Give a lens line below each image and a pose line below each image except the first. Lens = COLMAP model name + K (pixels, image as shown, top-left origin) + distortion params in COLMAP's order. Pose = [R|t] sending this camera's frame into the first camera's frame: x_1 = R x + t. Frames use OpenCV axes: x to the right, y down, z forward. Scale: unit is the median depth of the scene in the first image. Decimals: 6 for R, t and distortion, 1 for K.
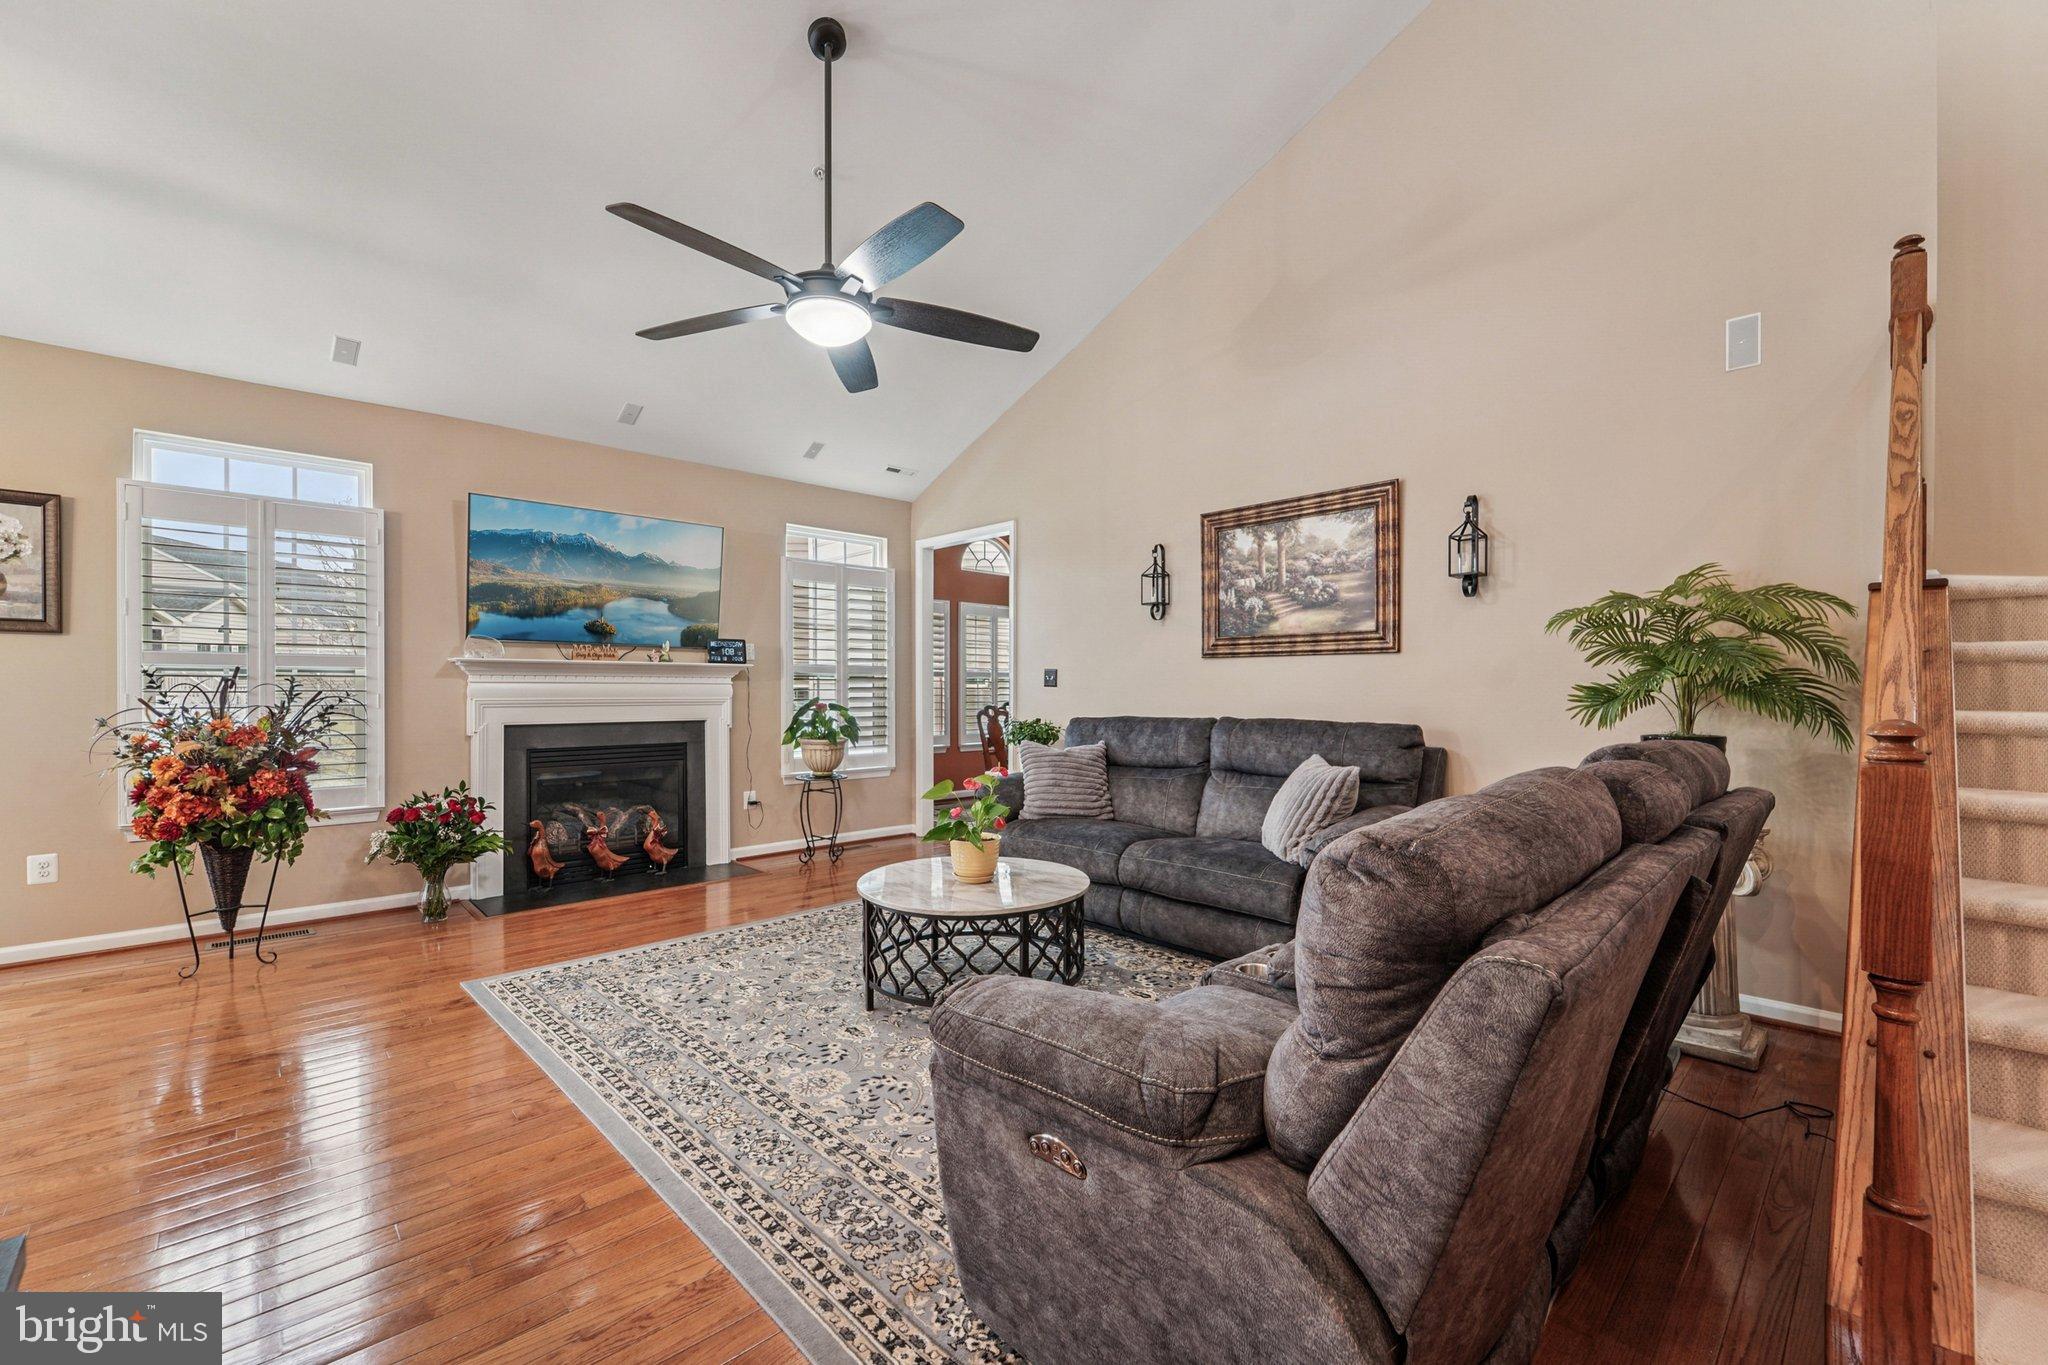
lens RADIAL K [[838.2, 0, 1035.8], [0, 838.2, 693.8], [0, 0, 1]] dist [0.004665, -0.001862]
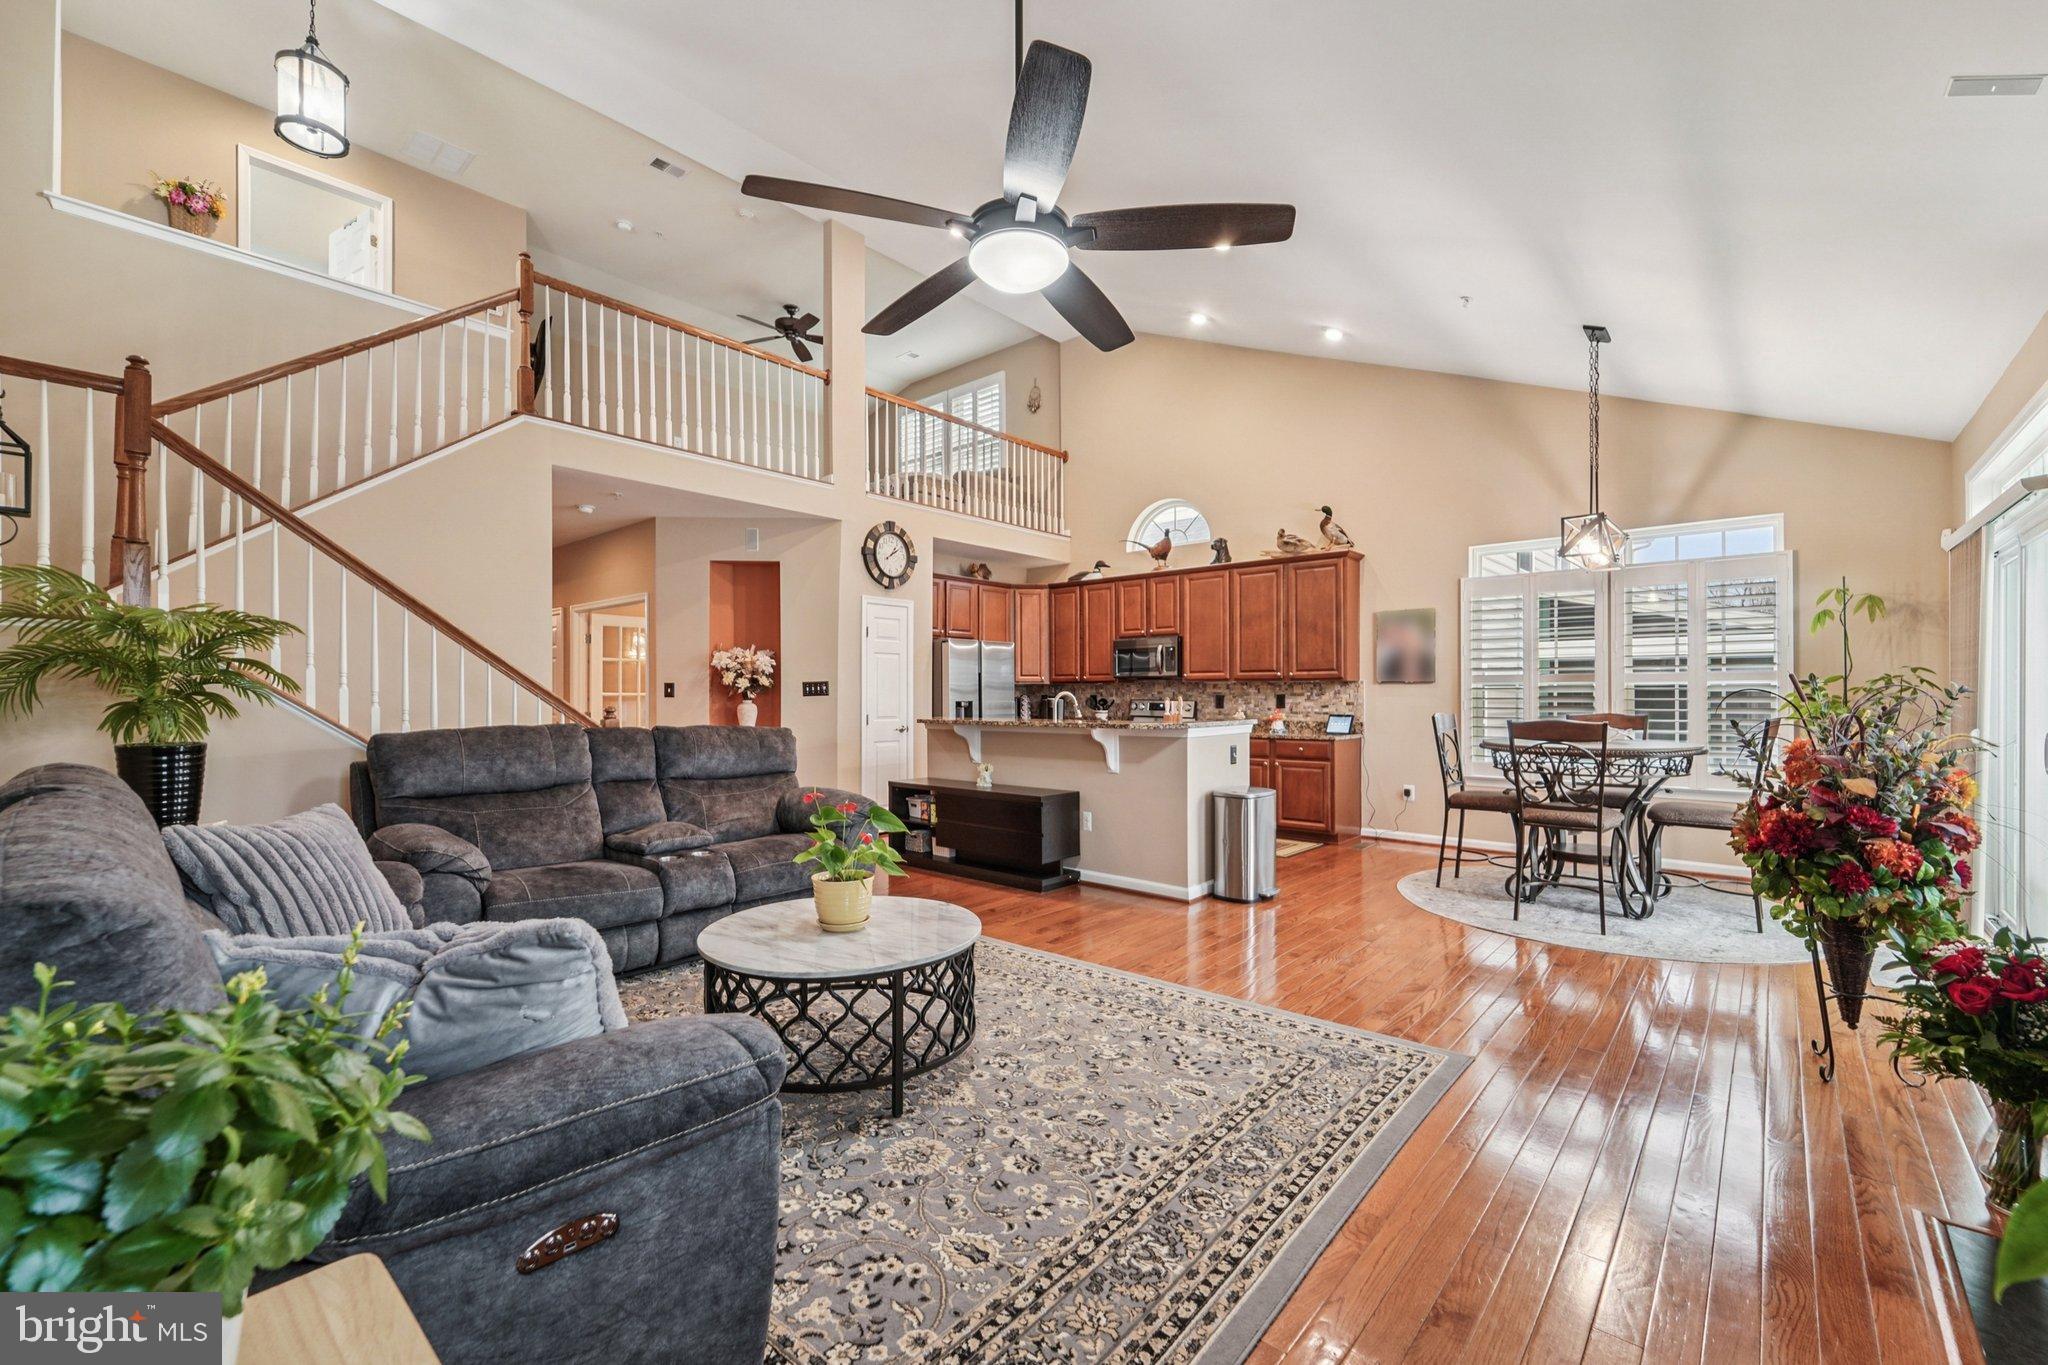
lens RADIAL K [[838.2, 0, 1031.7], [0, 838.2, 692.3], [0, 0, 1]] dist [0.004665, -0.001862]
pose [[-0.996199, -0.001207, -0.087099, -0.163583], [-0.001252, 0.999999, 0.000462, -0.012473], [0.087098, 0.000570, -0.996200, 1.623054]]
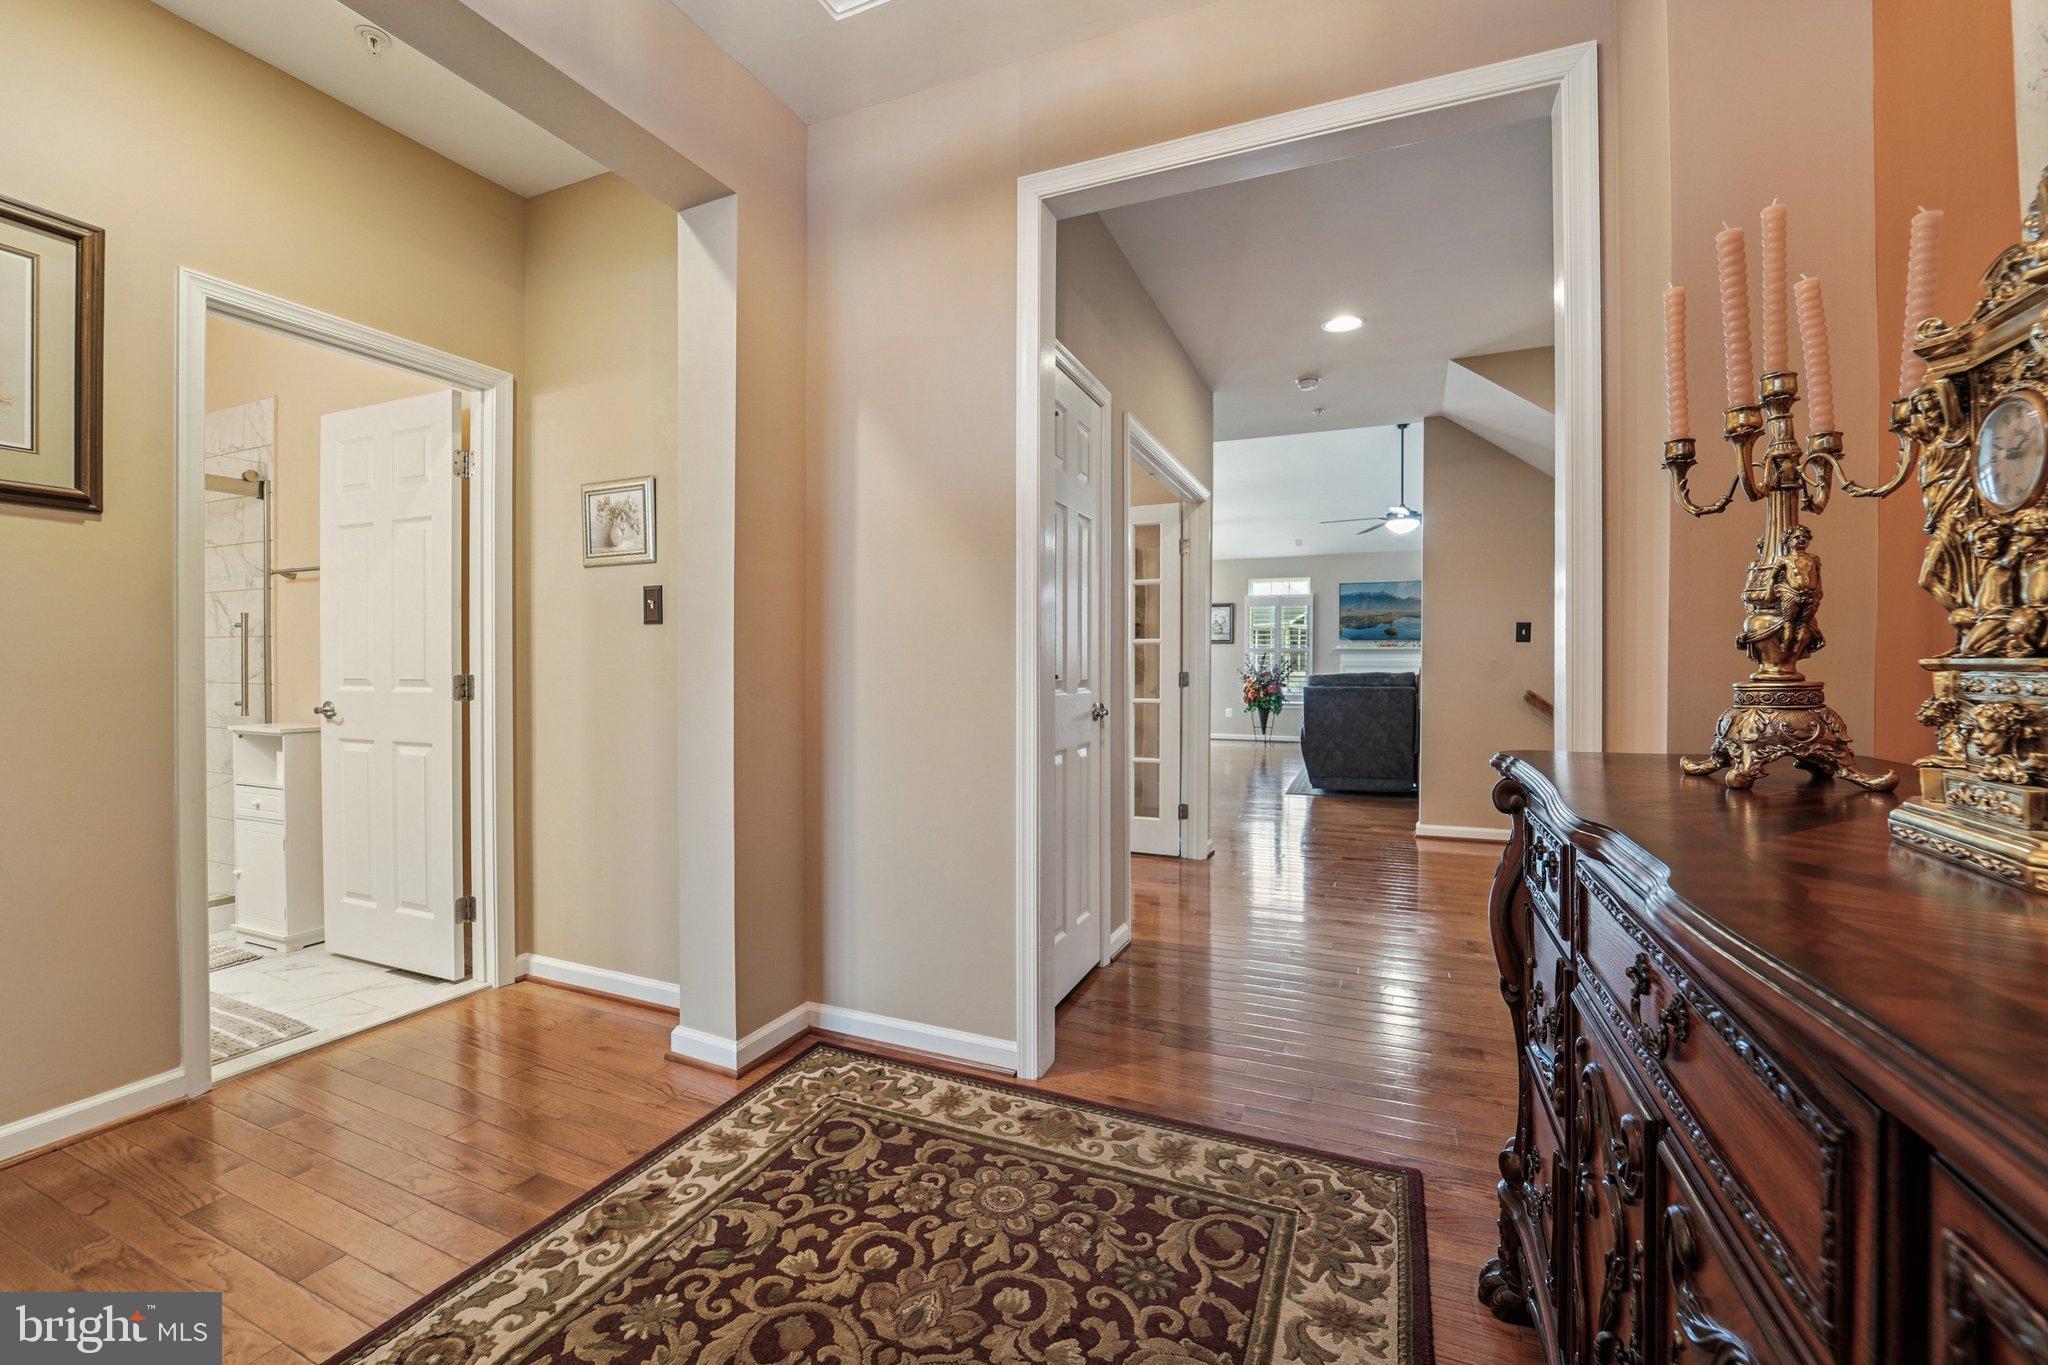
lens RADIAL K [[838.2, 0, 1023.7], [0, 838.2, 665.5], [0, 0, 1]] dist [0.004665, -0.001862]
pose [[0.376876, -0.002600, -0.926260, 1.638010], [-0.000756, 0.999995, -0.003114, 0.026585], [0.926264, 0.001874, 0.376872, -1.048429]]
